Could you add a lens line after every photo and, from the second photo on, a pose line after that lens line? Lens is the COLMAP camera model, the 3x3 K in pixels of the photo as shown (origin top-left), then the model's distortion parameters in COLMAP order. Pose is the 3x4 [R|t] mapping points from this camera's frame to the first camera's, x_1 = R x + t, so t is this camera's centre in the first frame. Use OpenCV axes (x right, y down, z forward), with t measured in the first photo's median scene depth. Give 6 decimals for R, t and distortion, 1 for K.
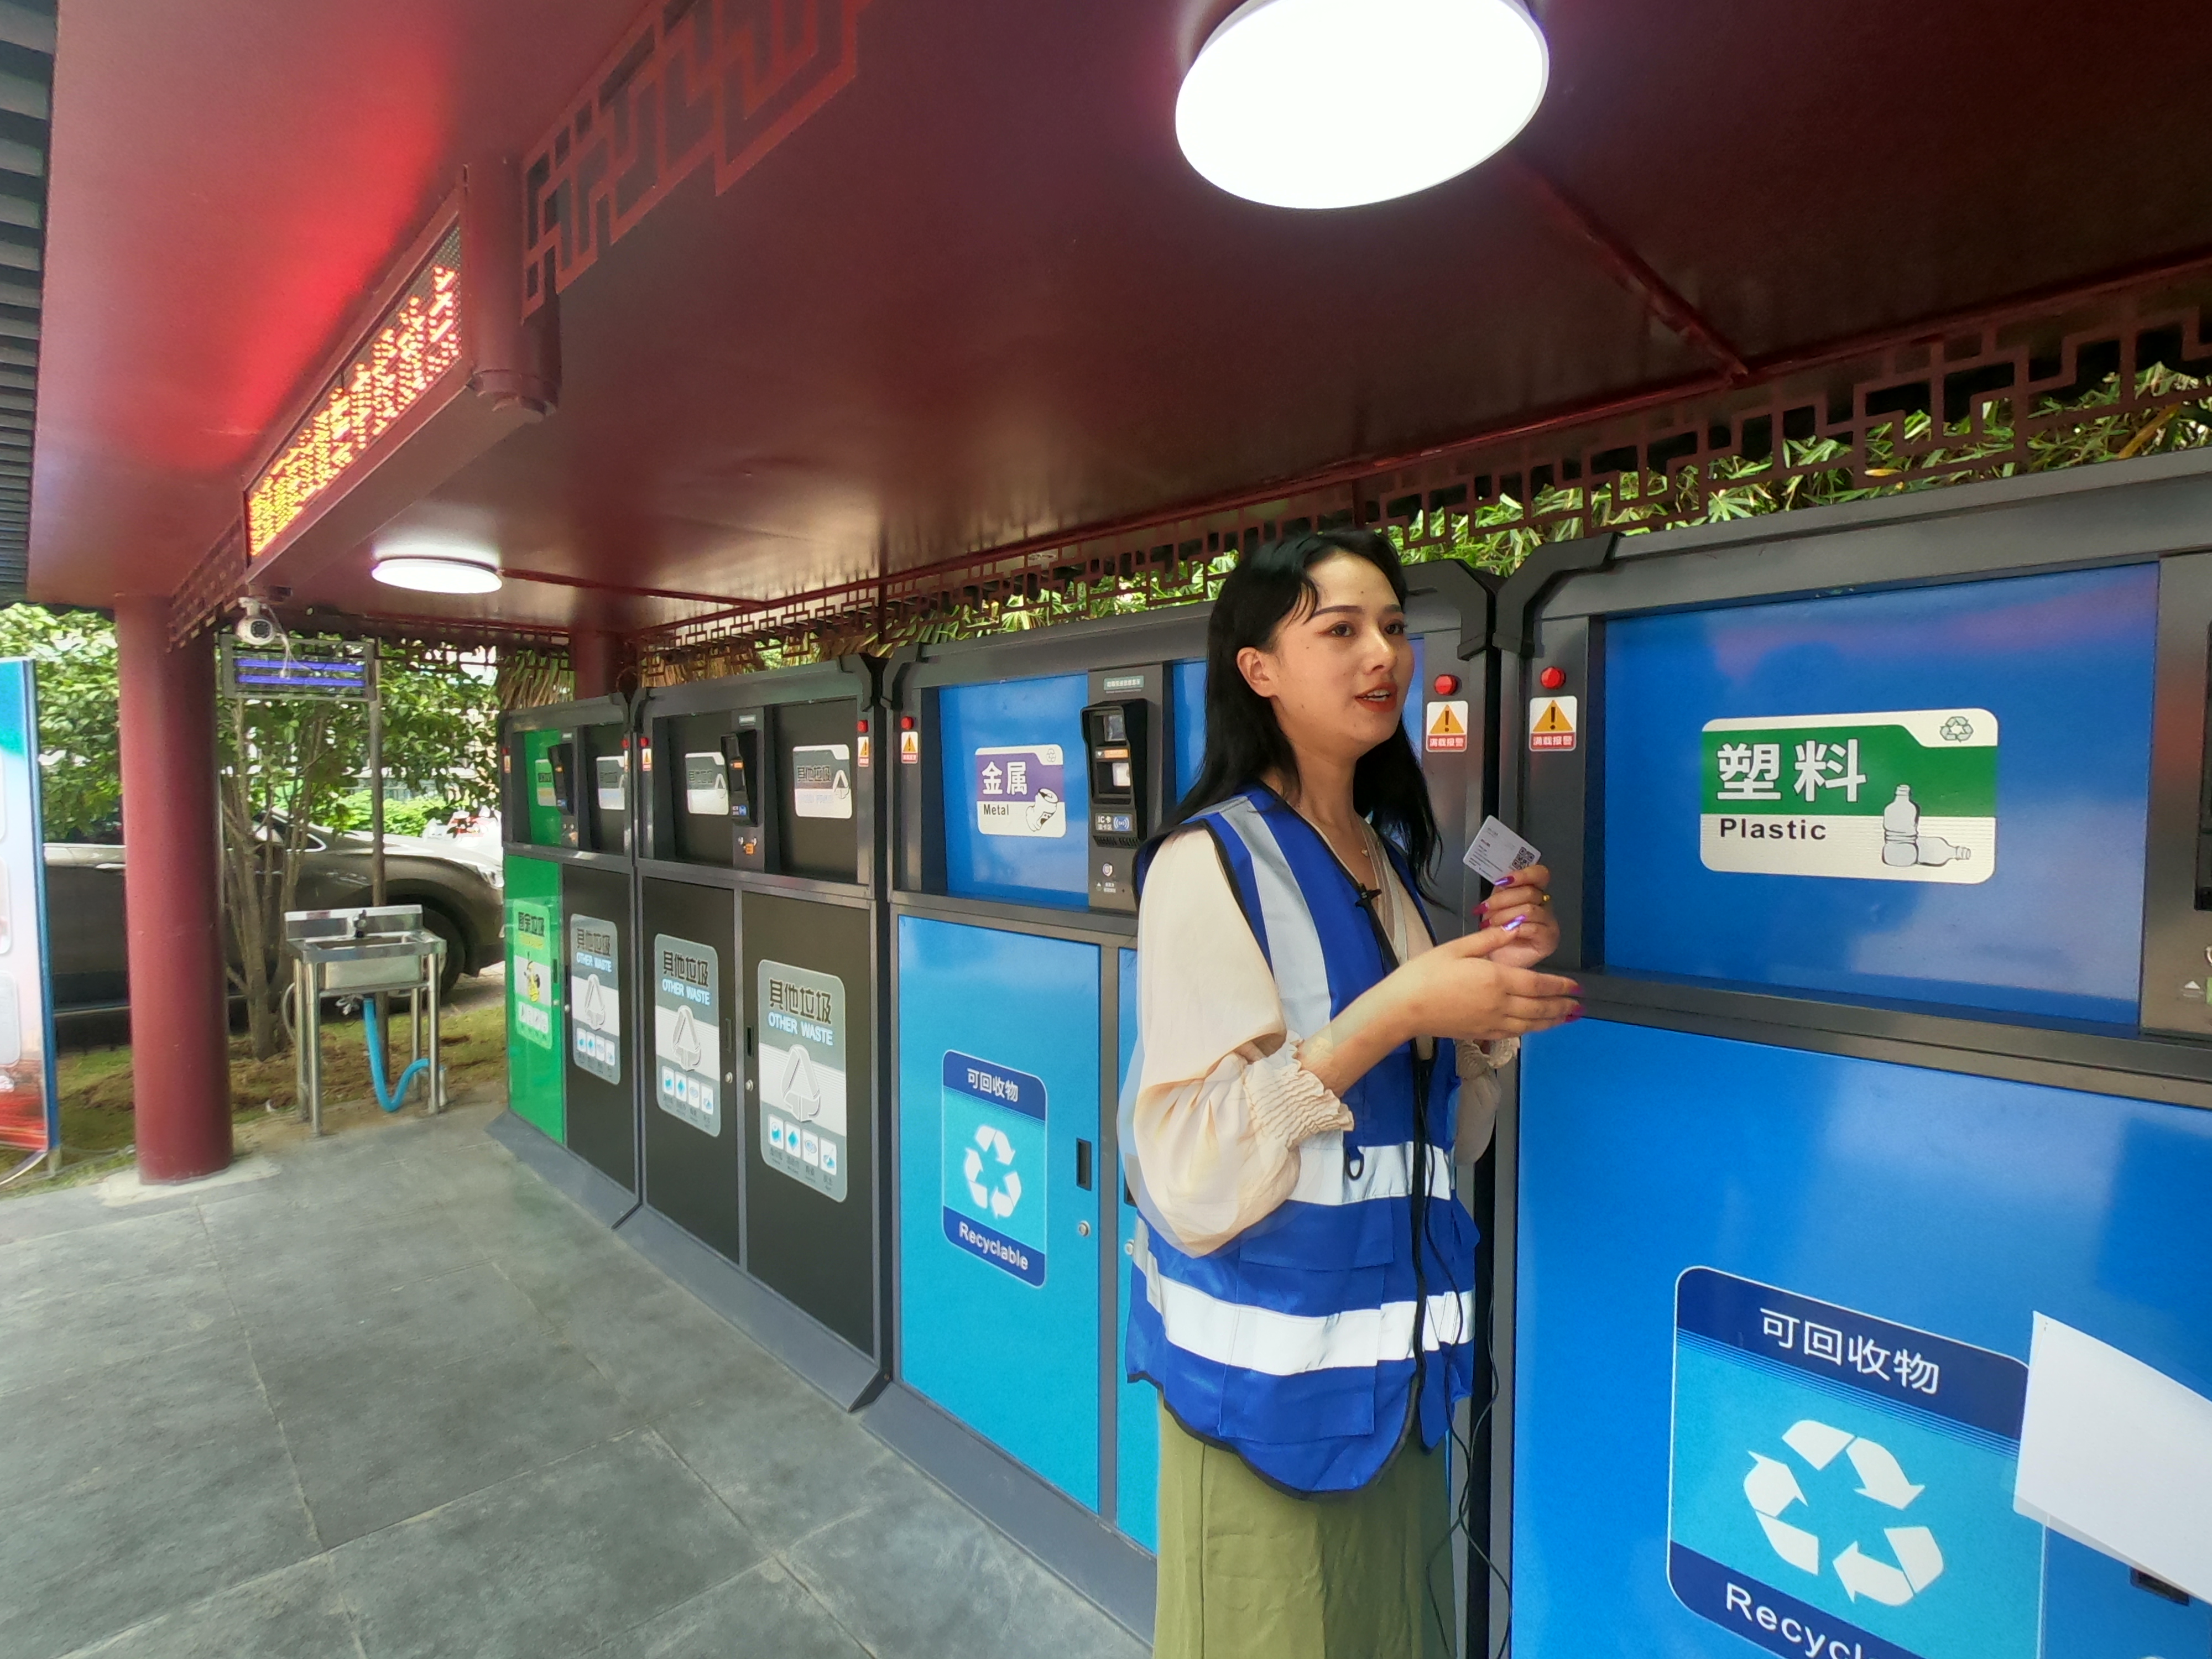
lens RADIAL K [[1111.8, 0, 1106.5], [0, 1111.8, 833.0], [0, 0, 1]] dist [0.001936, -0.001734]
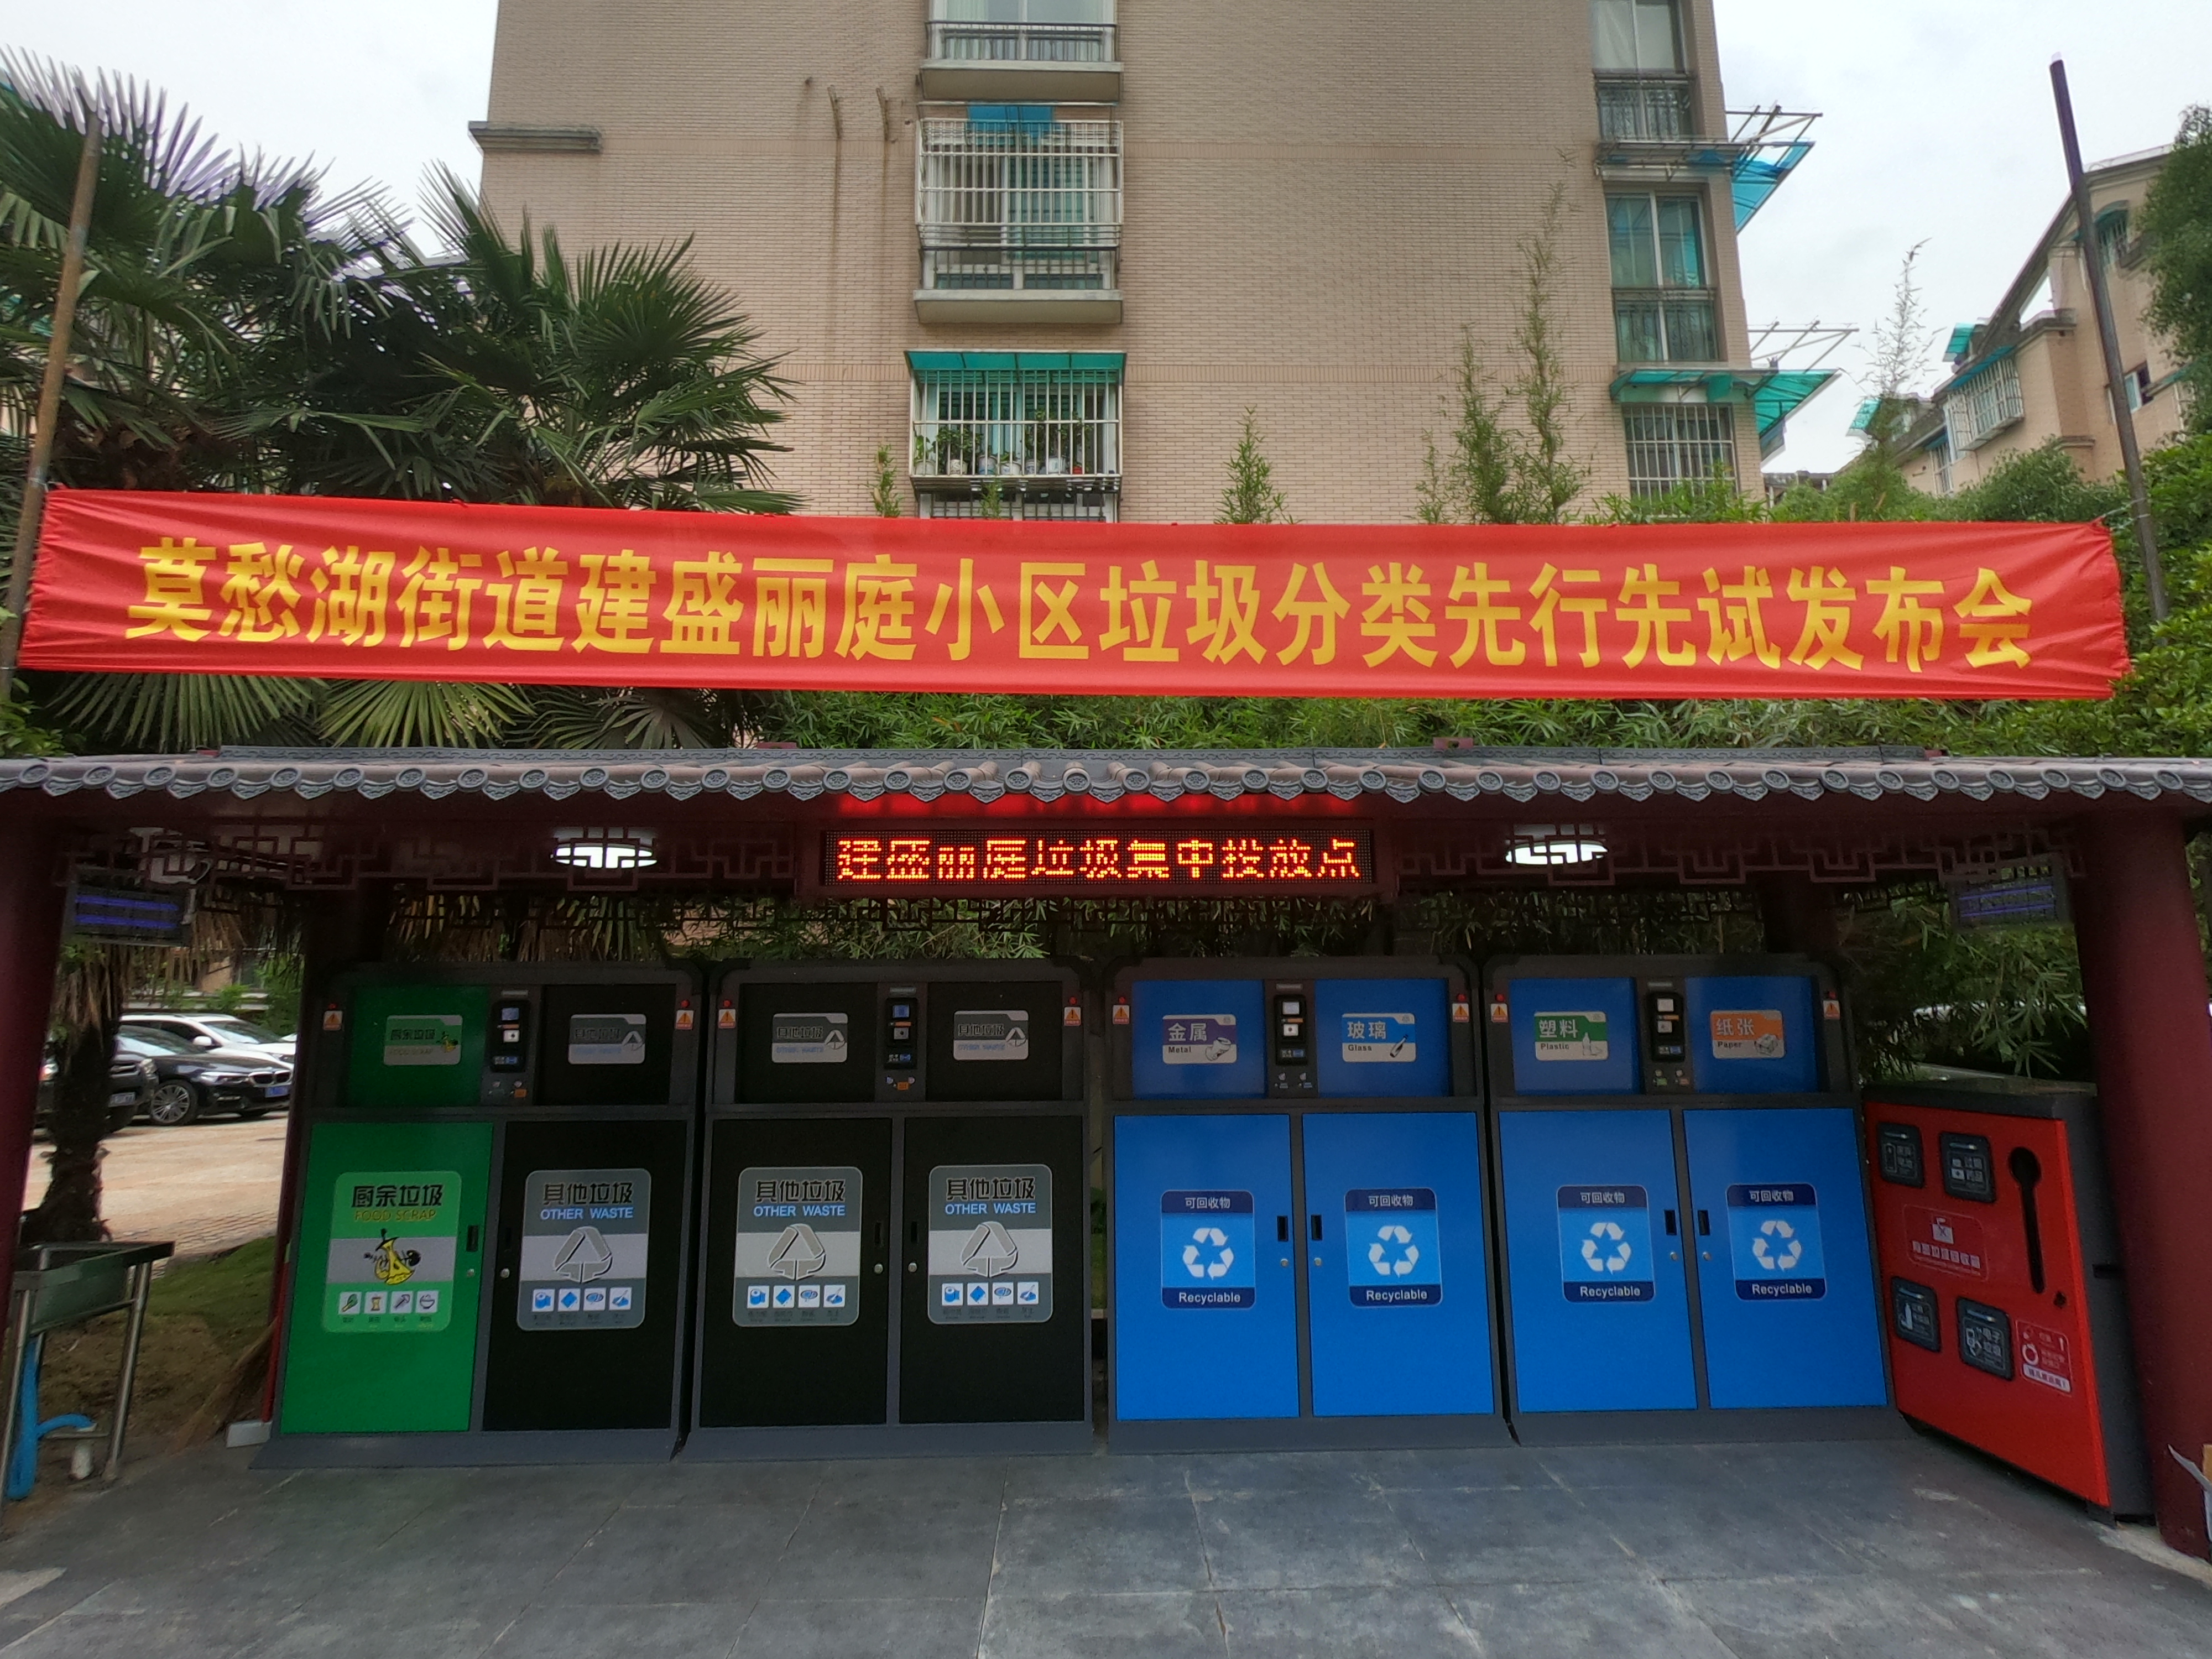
lens RADIAL K [[1111.8, 0, 1104.3], [0, 1111.8, 832.0], [0, 0, 1]] dist [0.001936, -0.001734]
pose [[0.679683, 0.118134, 0.723930, -1.605050], [0.039491, 0.979621, -0.196936, -0.017004], [-0.732442, 0.162443, 0.661167, -0.180600]]
